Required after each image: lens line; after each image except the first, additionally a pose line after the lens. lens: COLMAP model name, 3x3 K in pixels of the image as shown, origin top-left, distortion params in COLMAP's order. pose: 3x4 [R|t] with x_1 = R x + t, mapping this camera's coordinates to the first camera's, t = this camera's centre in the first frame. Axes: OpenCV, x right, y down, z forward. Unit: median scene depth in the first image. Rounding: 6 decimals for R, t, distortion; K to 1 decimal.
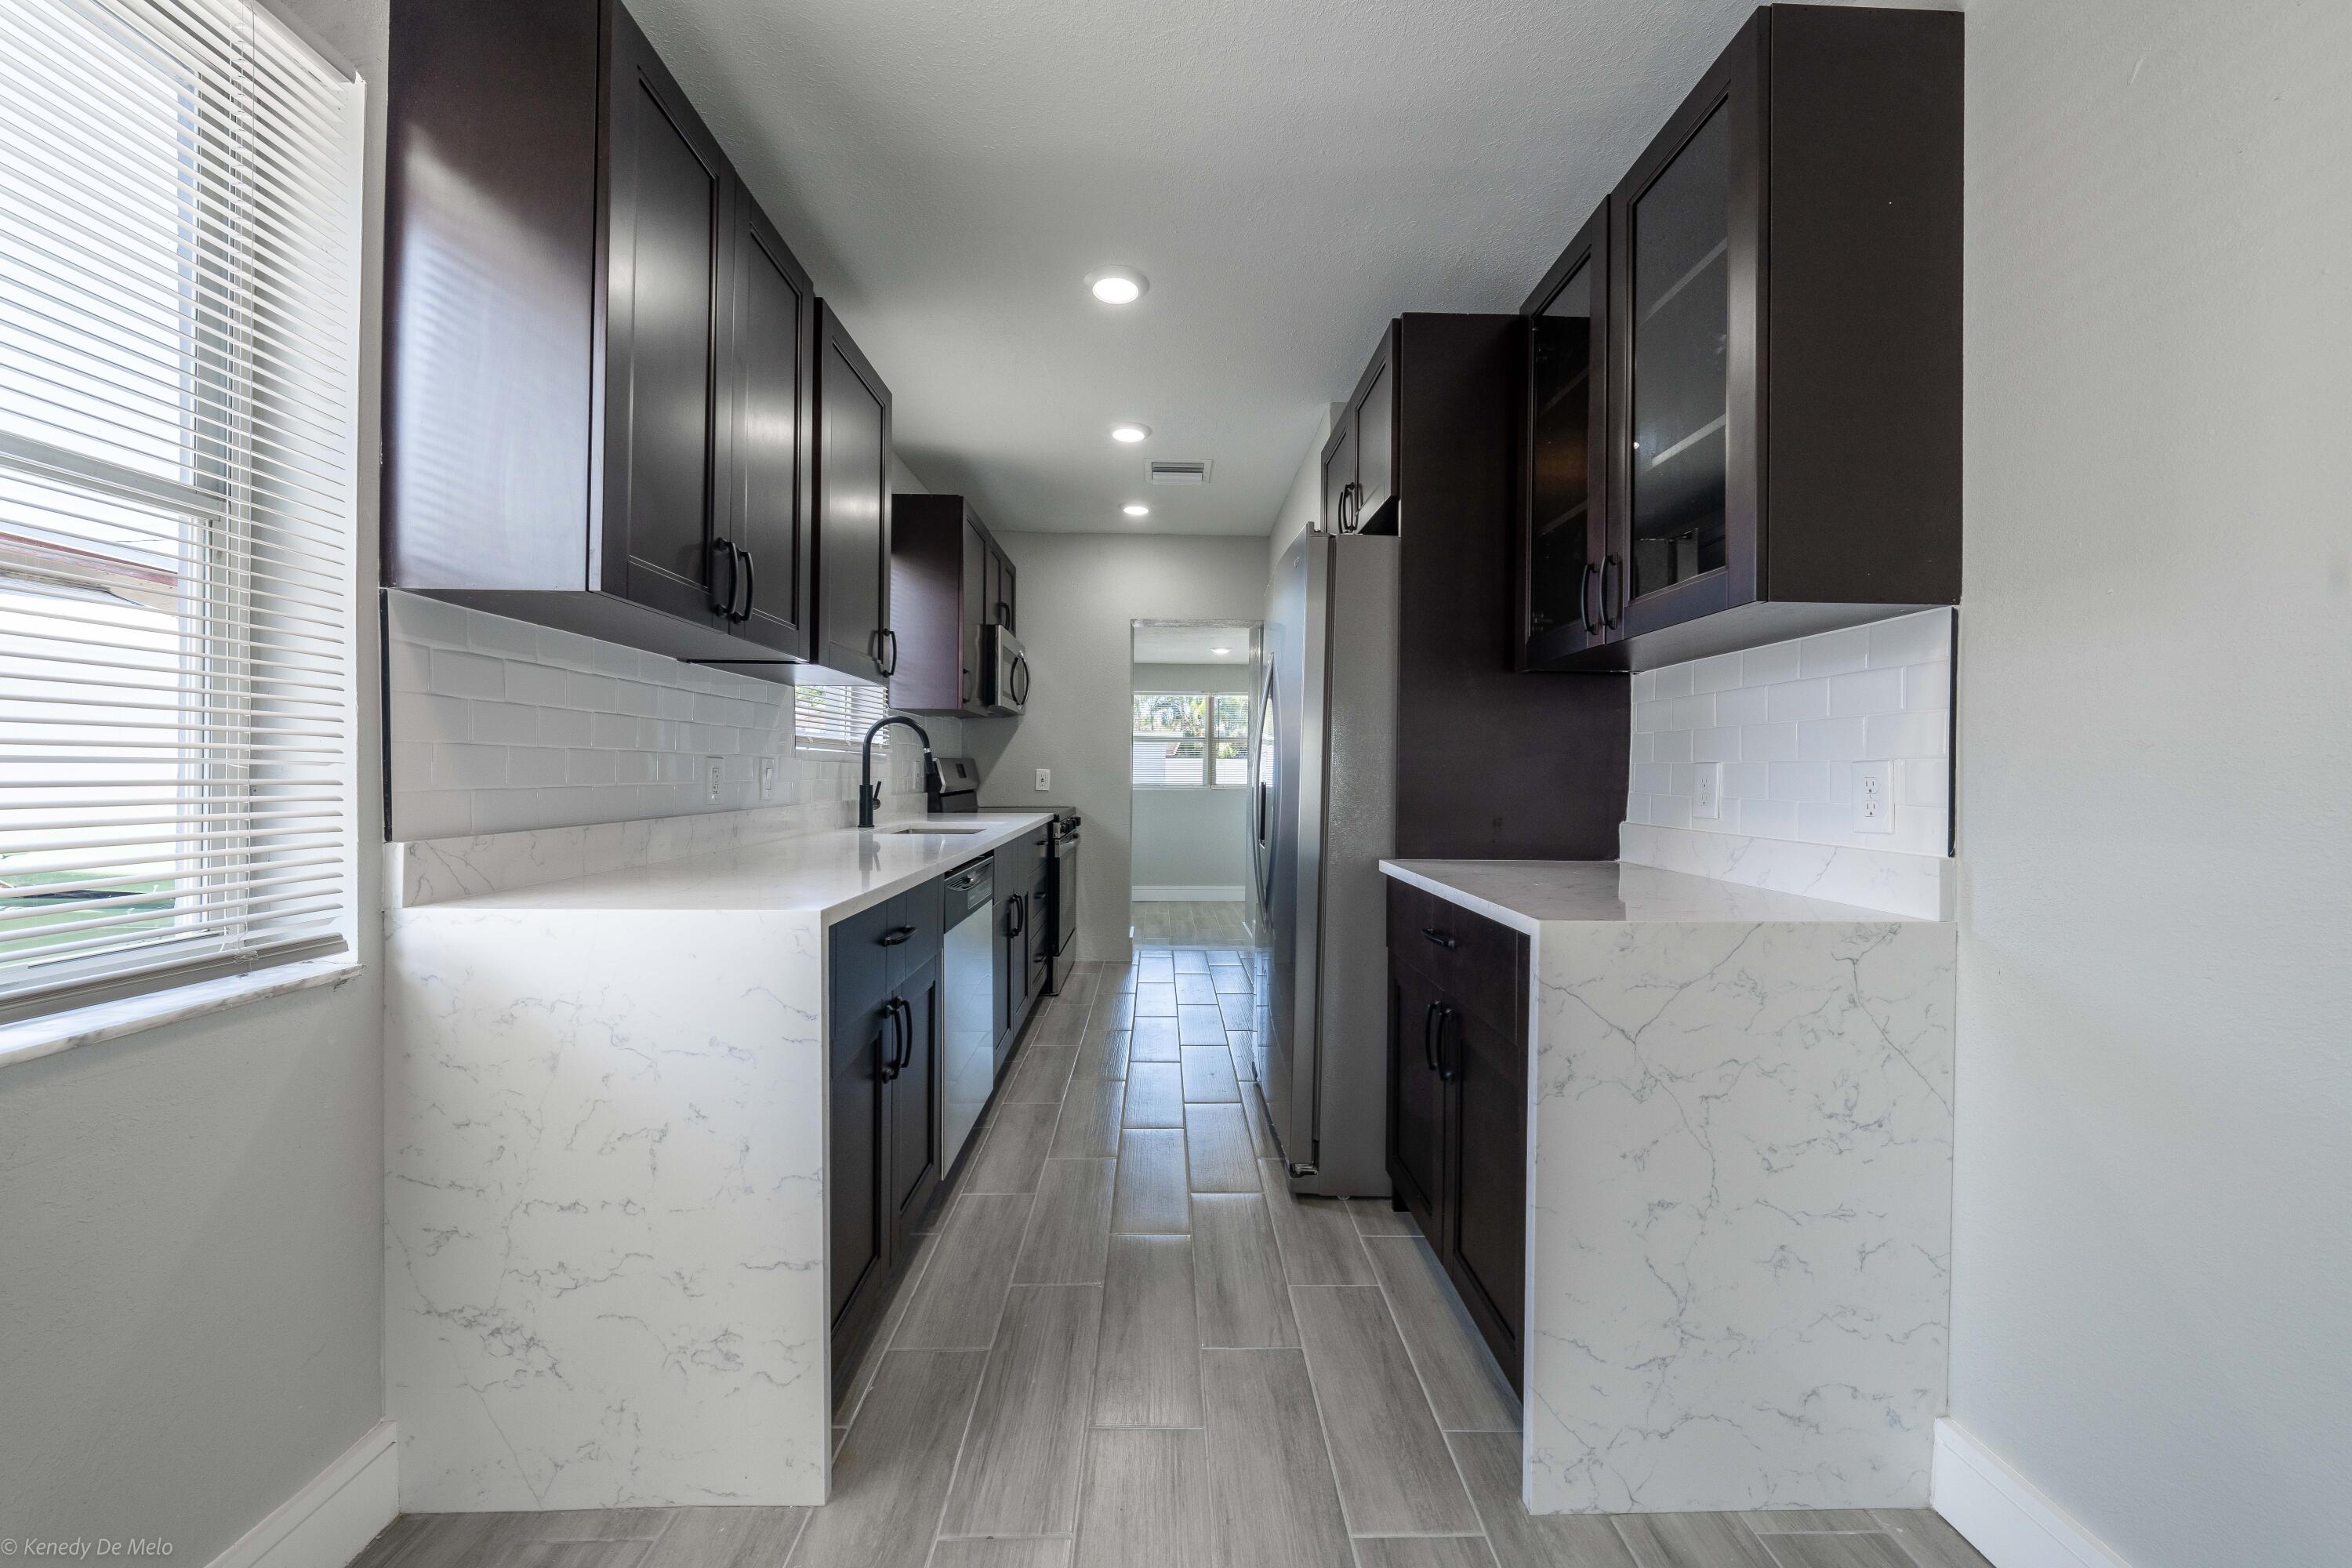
lens RADIAL K [[854.4, 0, 1183.7], [0, 854.4, 773.3], [0, 0, 1]] dist [0.000614, -0.000027]
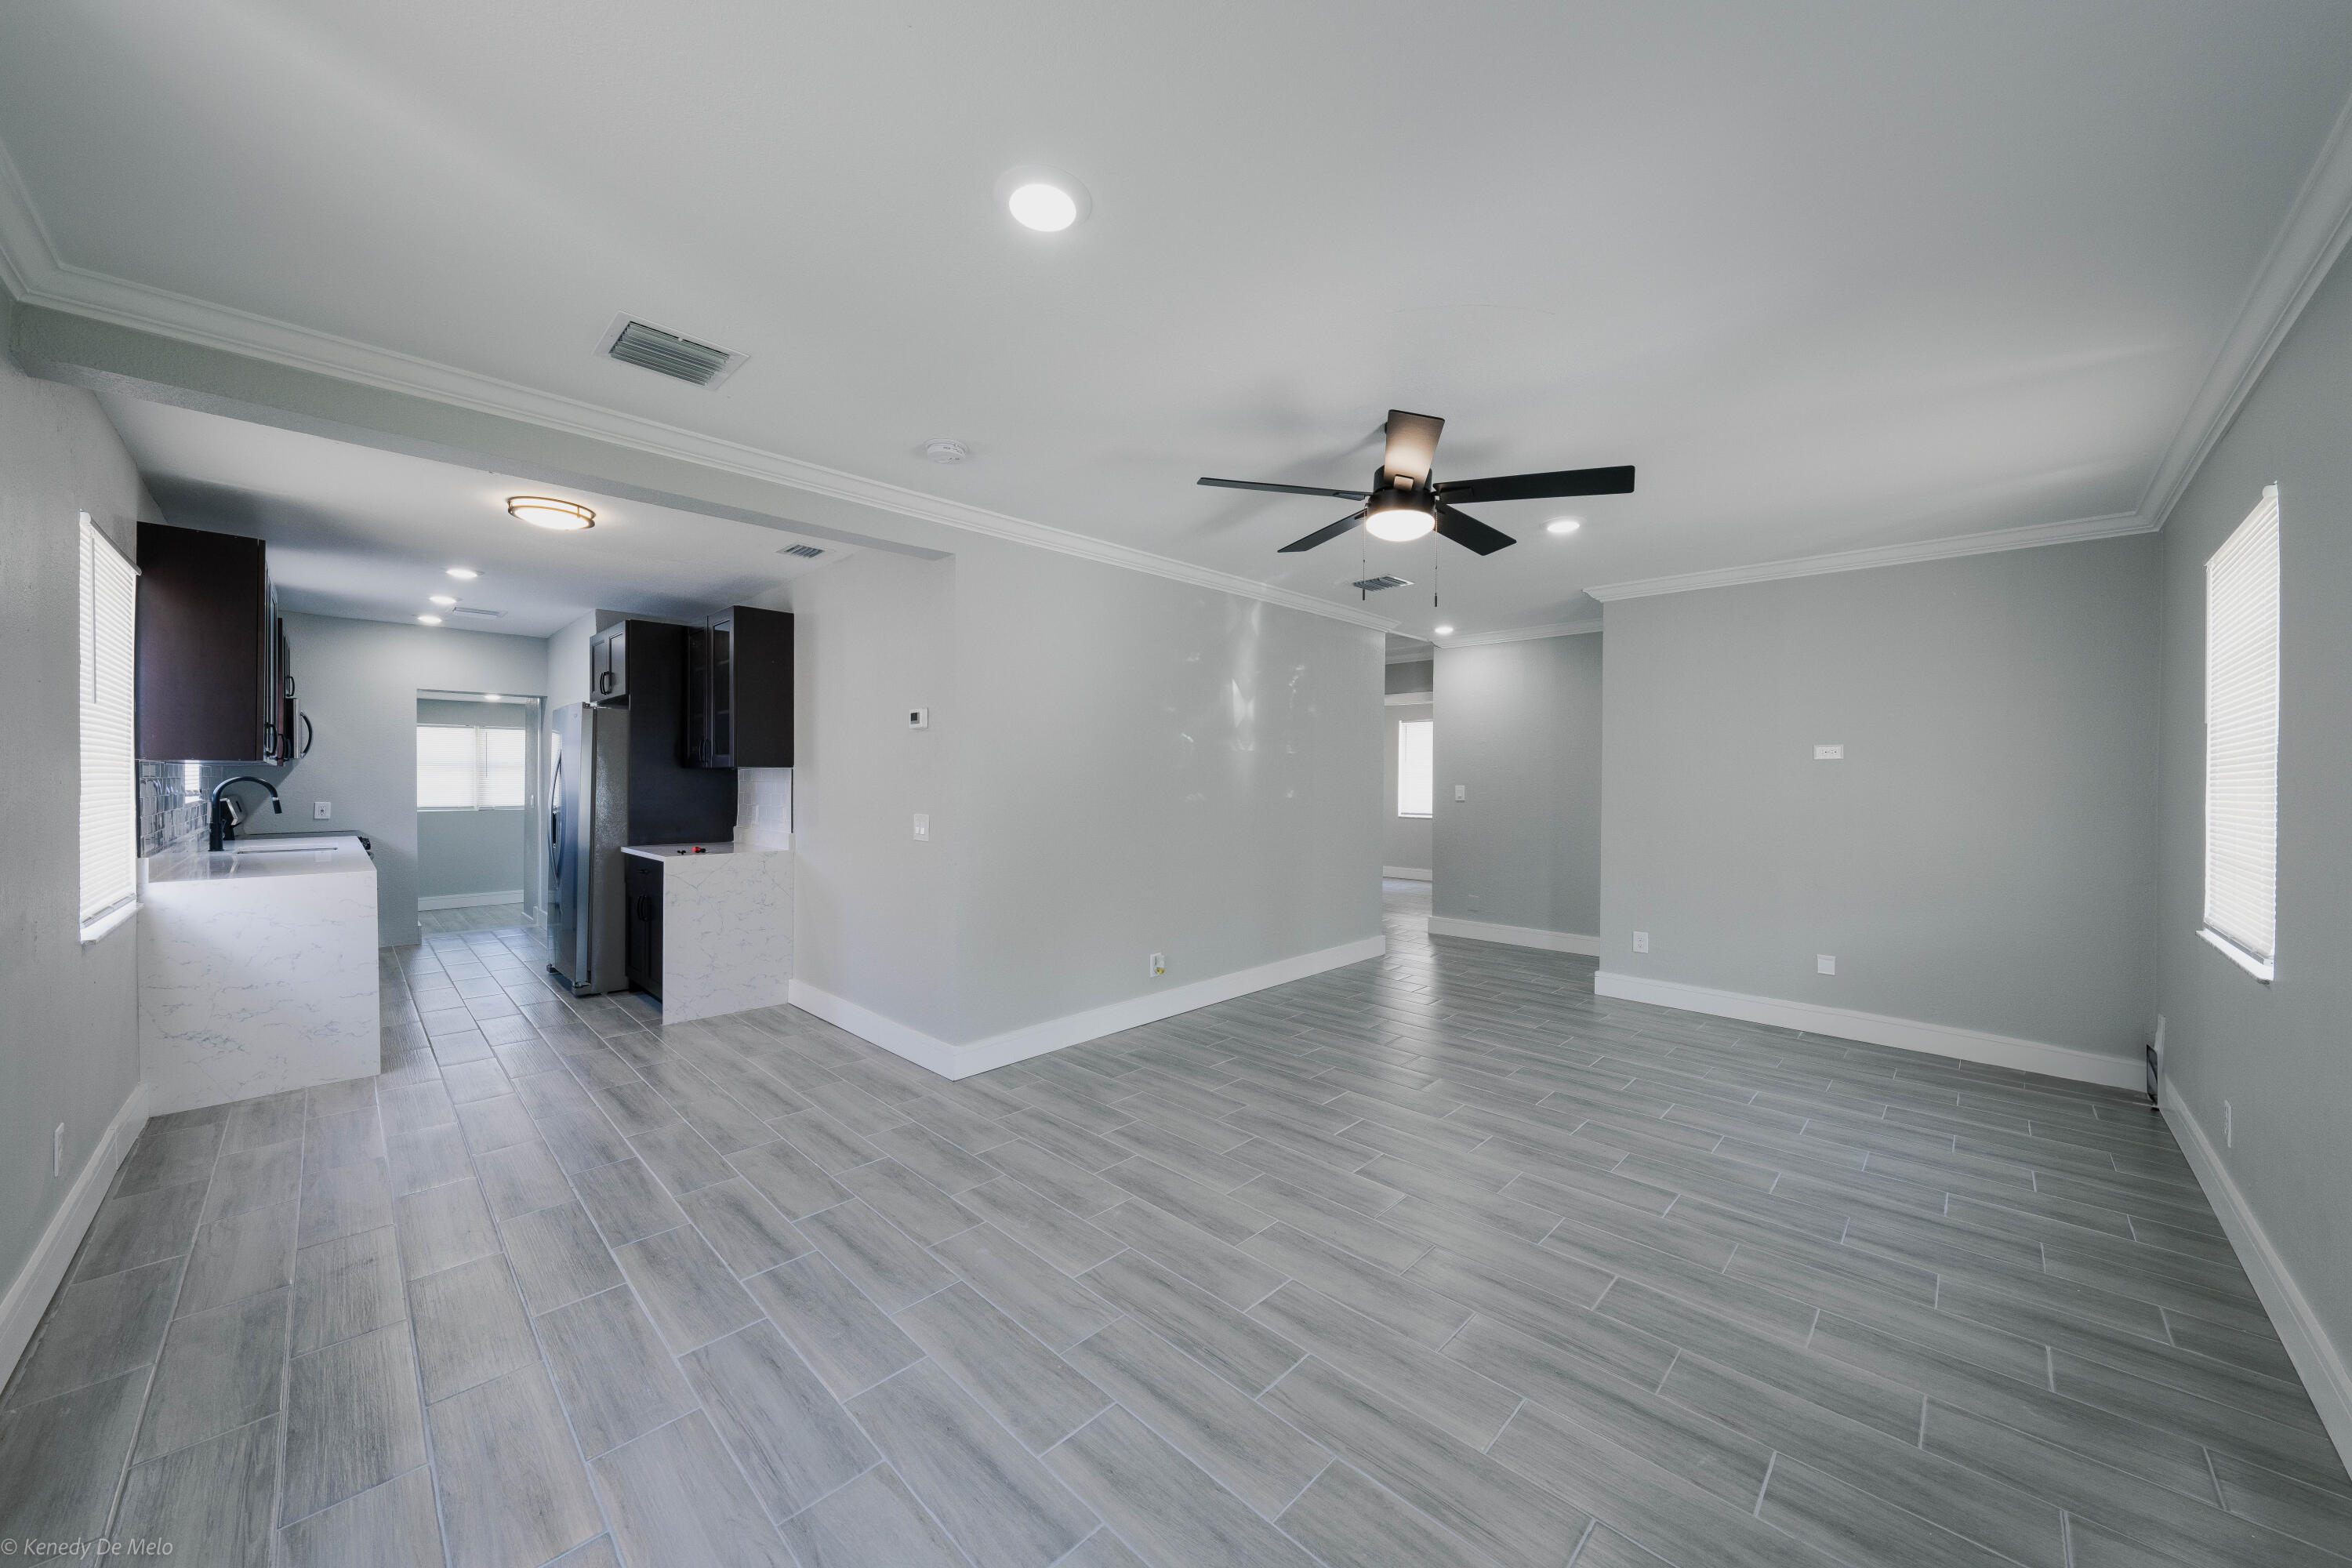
lens RADIAL K [[832.0, 0, 1212.7], [0, 832.0, 782.7], [0, 0, 1]] dist [0.000302, -0.000063]
pose [[0.699607, -0.008050, 0.714483, -0.231643], [0.001096, 0.999947, 0.010194, -0.084245], [-0.714527, -0.006349, 0.699579, -1.529685]]
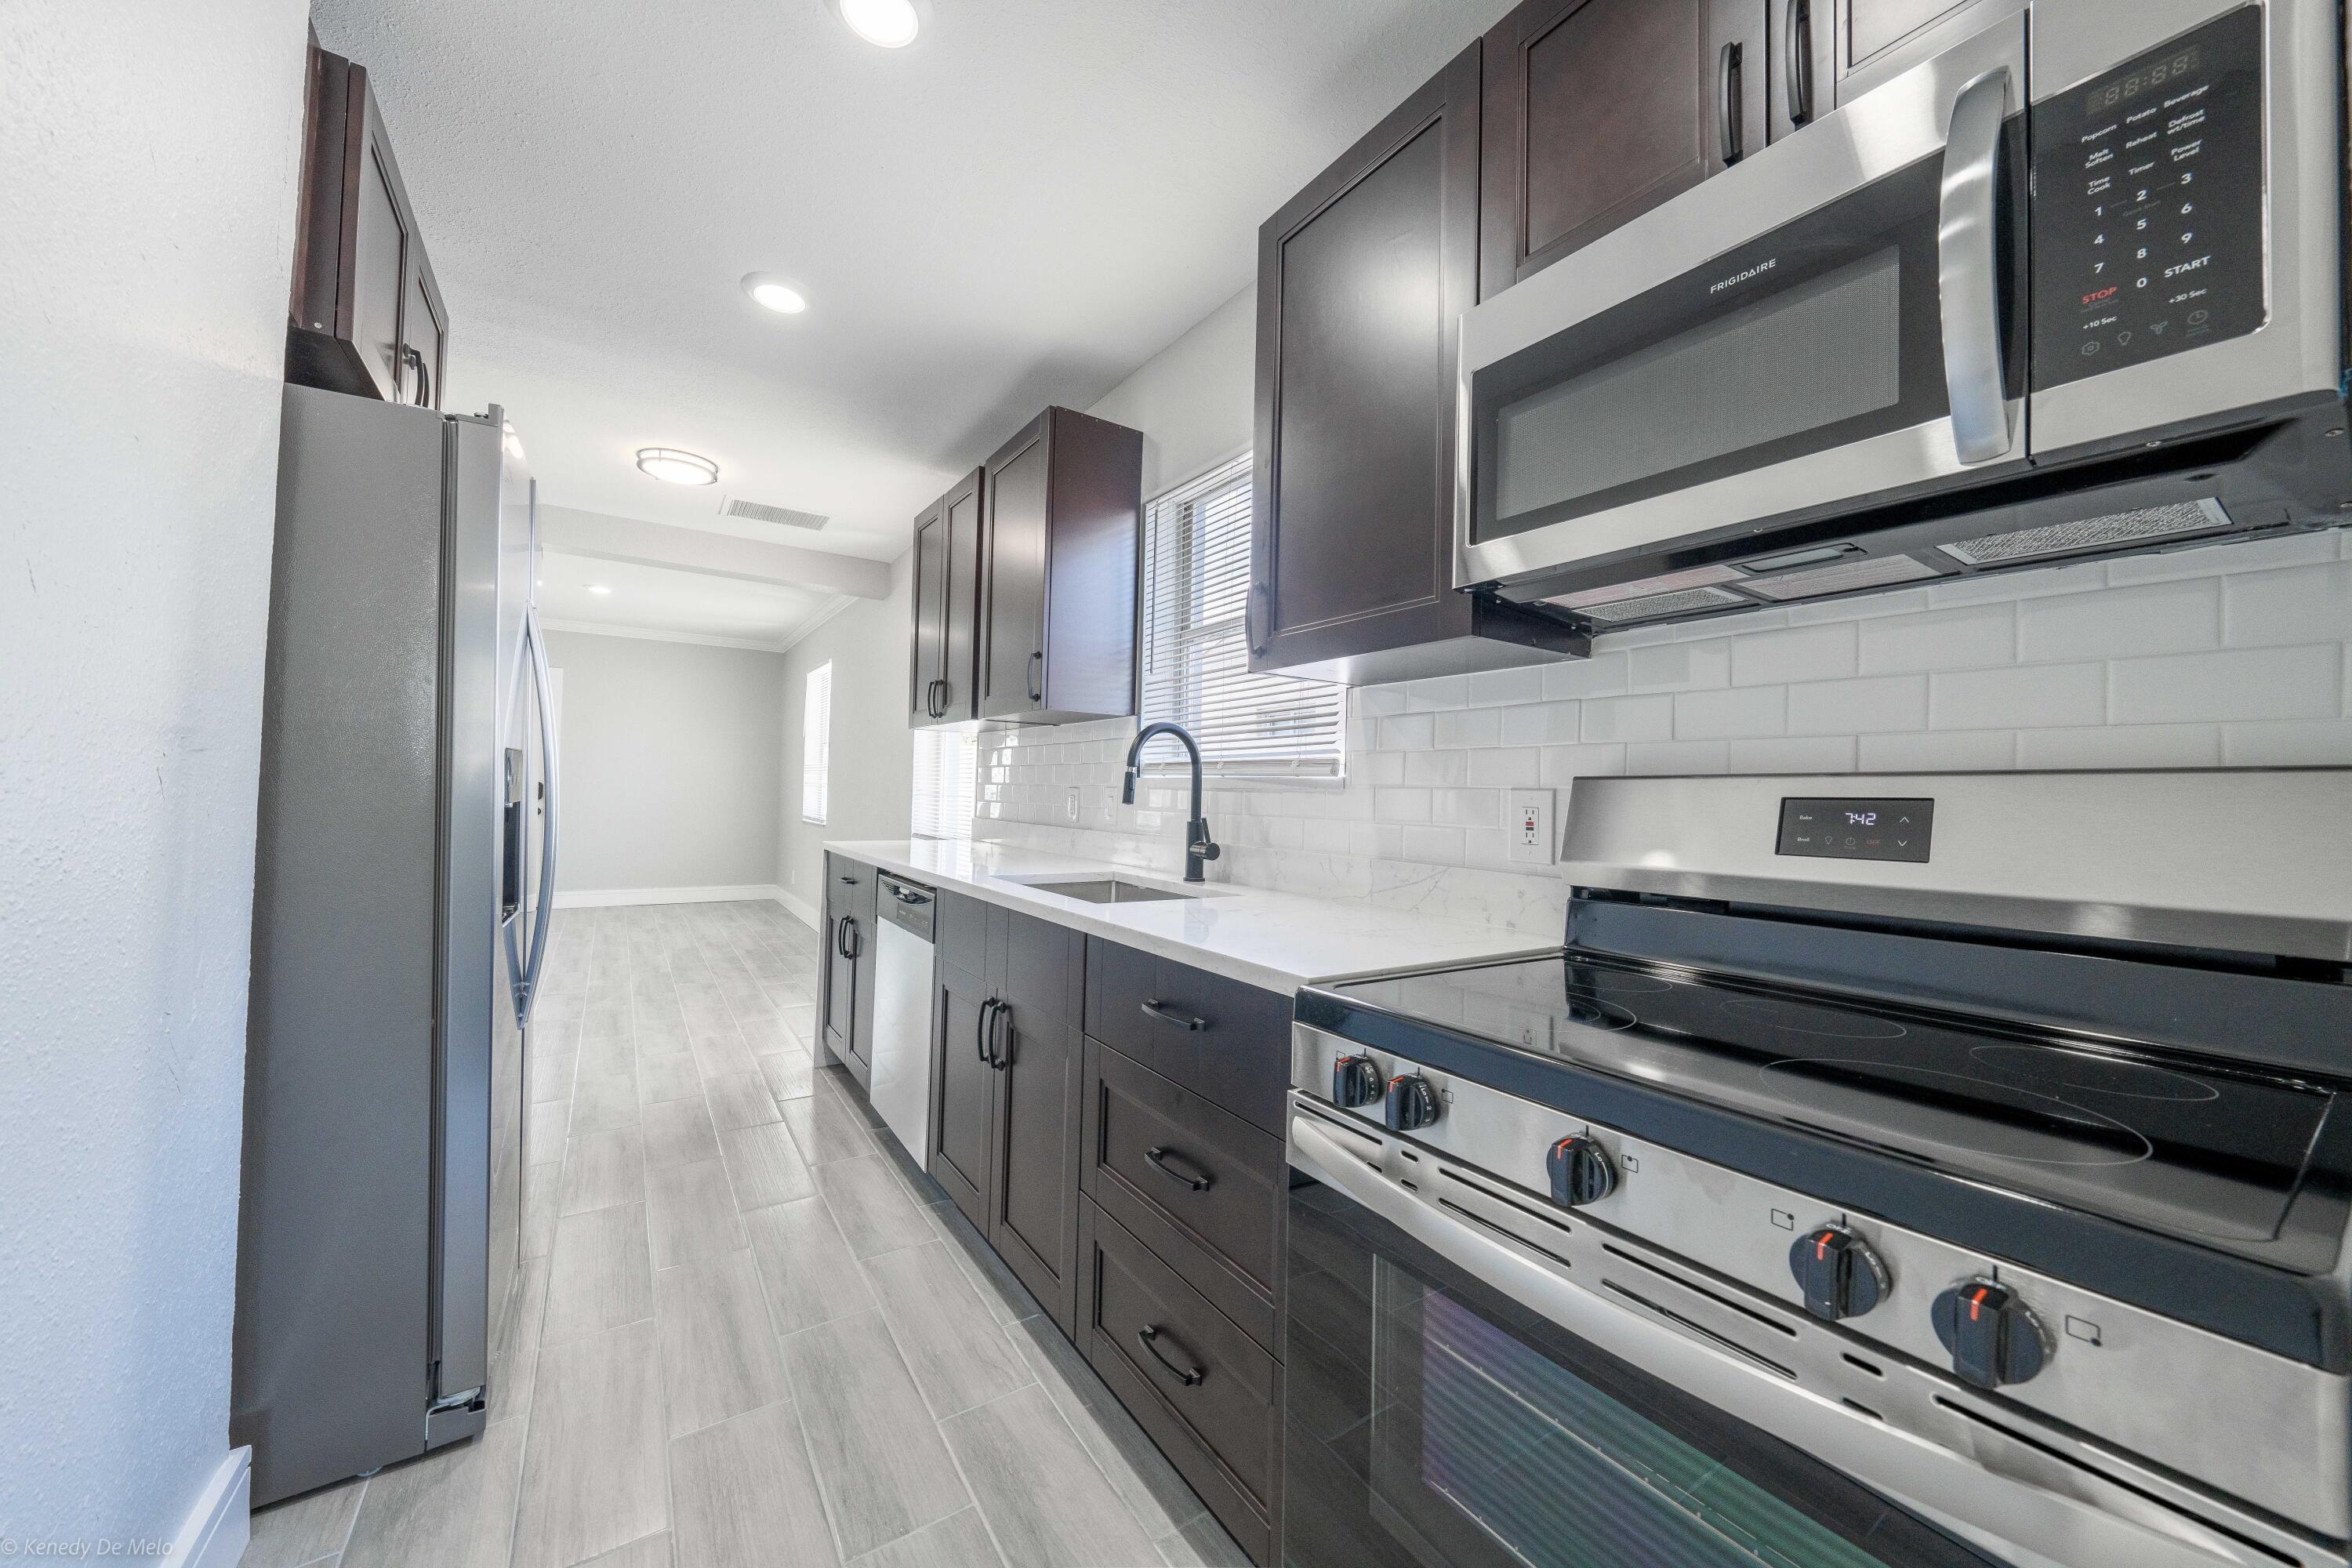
lens RADIAL K [[847.3, 0, 1181.6], [0, 847.3, 771.4], [0, 0, 1]] dist [0.000645, -0.000042]
pose [[-0.847196, -0.038824, -0.529860, 0.021397], [-0.026853, 0.999181, -0.030278, -0.009458], [0.530601, -0.011423, -0.847545, 1.934099]]
